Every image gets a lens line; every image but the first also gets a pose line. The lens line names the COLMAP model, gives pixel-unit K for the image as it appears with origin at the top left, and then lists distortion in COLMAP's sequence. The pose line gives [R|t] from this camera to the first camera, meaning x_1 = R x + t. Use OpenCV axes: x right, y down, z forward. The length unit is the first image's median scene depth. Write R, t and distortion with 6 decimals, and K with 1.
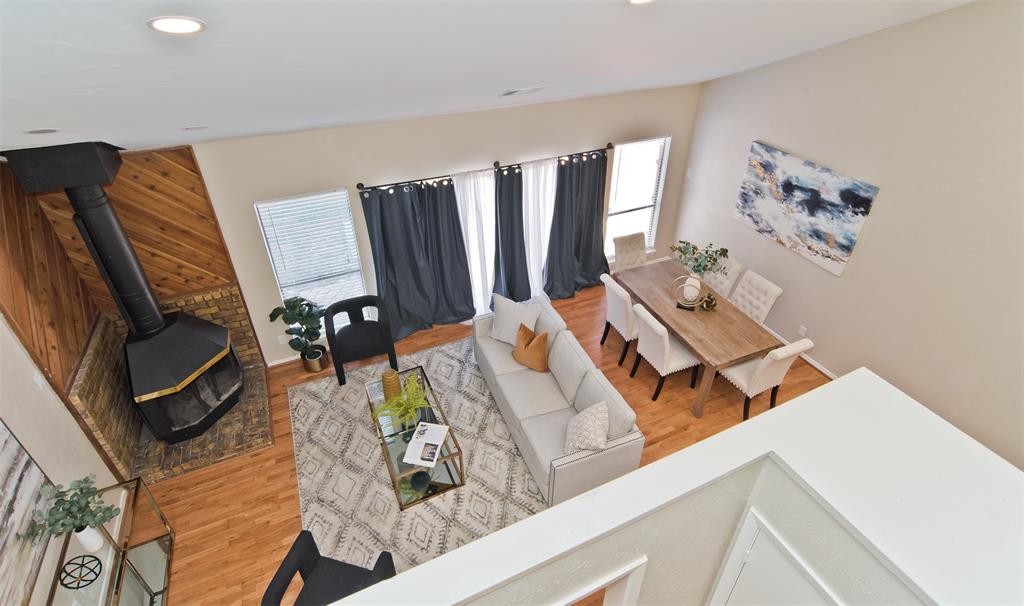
lens RADIAL K [[512.9, 0, 517.2], [0, 512.9, 265.8], [0, 0, 1]] dist [0.001193, 0.000656]
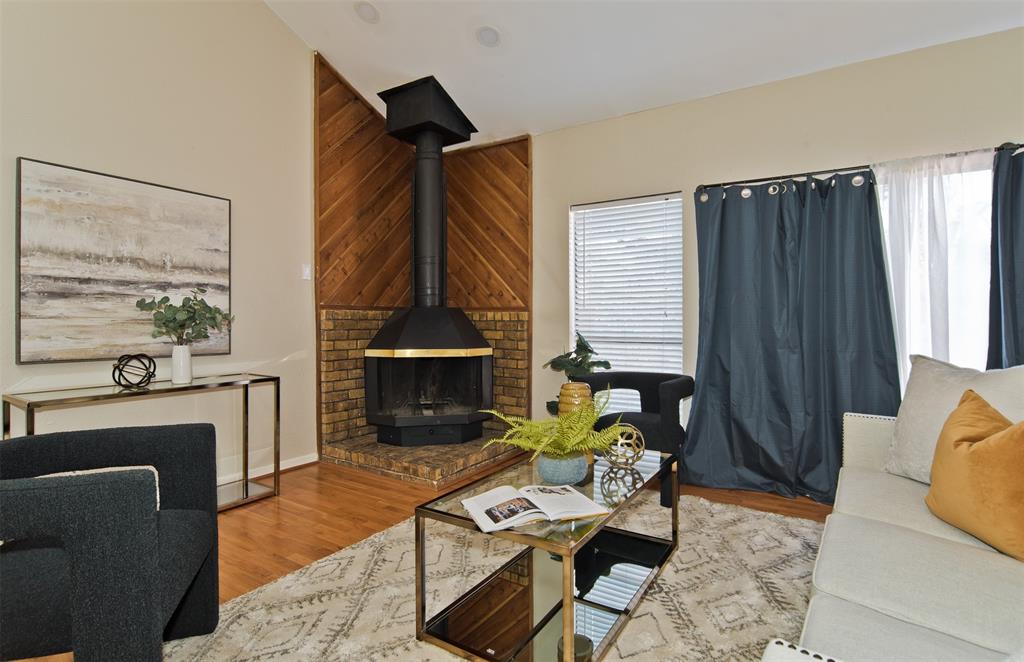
lens RADIAL K [[507.9, 0, 506.3], [0, 507.9, 318.3], [0, 0, 1]] dist [-0.000763, 0.000063]
pose [[0.524203, -0.003609, -0.851585, 0.119433], [-0.450443, 0.847476, -0.280867, 0.277674], [0.722712, 0.530822, 0.442624, 0.595880]]
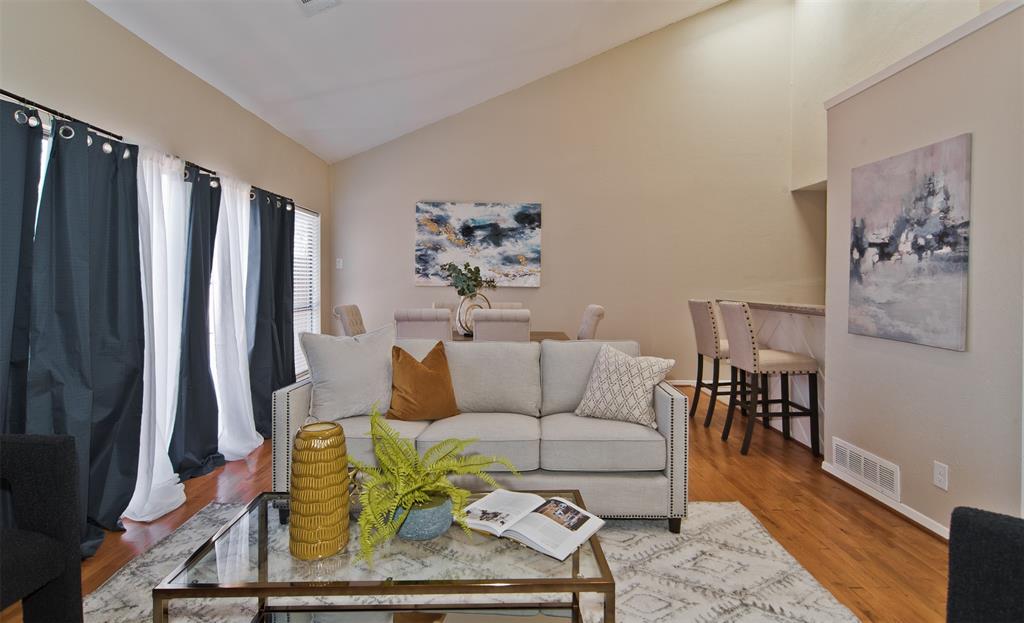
lens RADIAL K [[506.0, 0, 508.9], [0, 506.0, 284.6], [0, 0, 1]] dist [-0.001391, 0.001503]
pose [[0.417922, -0.007120, 0.908455, -0.418808], [0.480163, 0.850618, -0.214225, 0.221762], [-0.771223, 0.525736, 0.358911, 0.636822]]
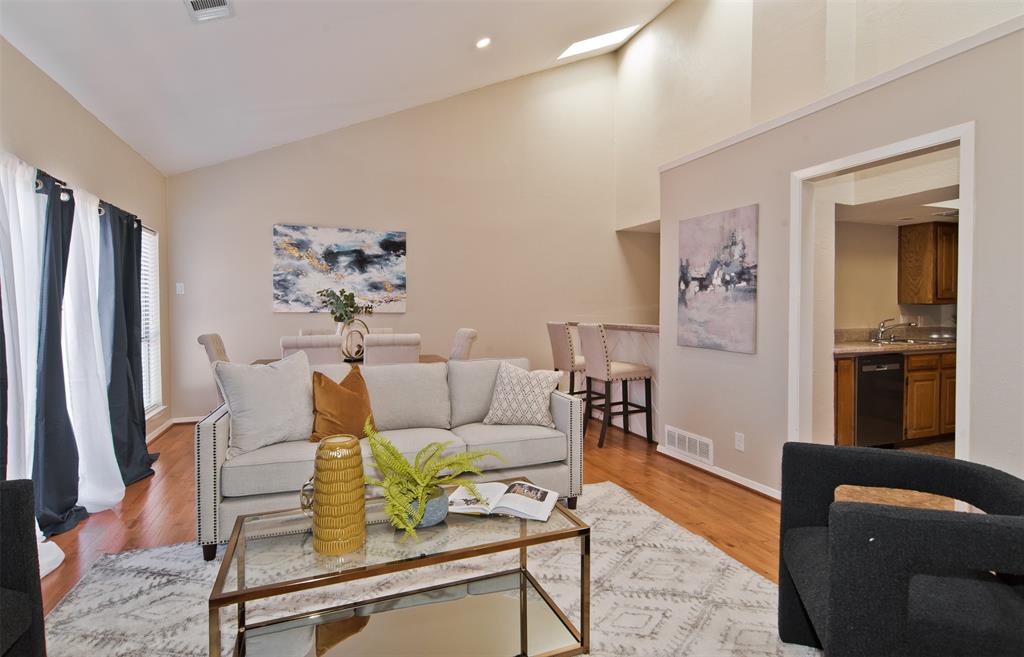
lens RADIAL K [[506.1, 0, 508.8], [0, 506.1, 317.2], [0, 0, 1]] dist [-0.014520, 0.013349]
pose [[0.076403, -0.022909, 0.996814, -0.508172], [0.530733, 0.847274, -0.021207, 0.178240], [-0.844088, 0.530662, 0.076893, 0.704920]]
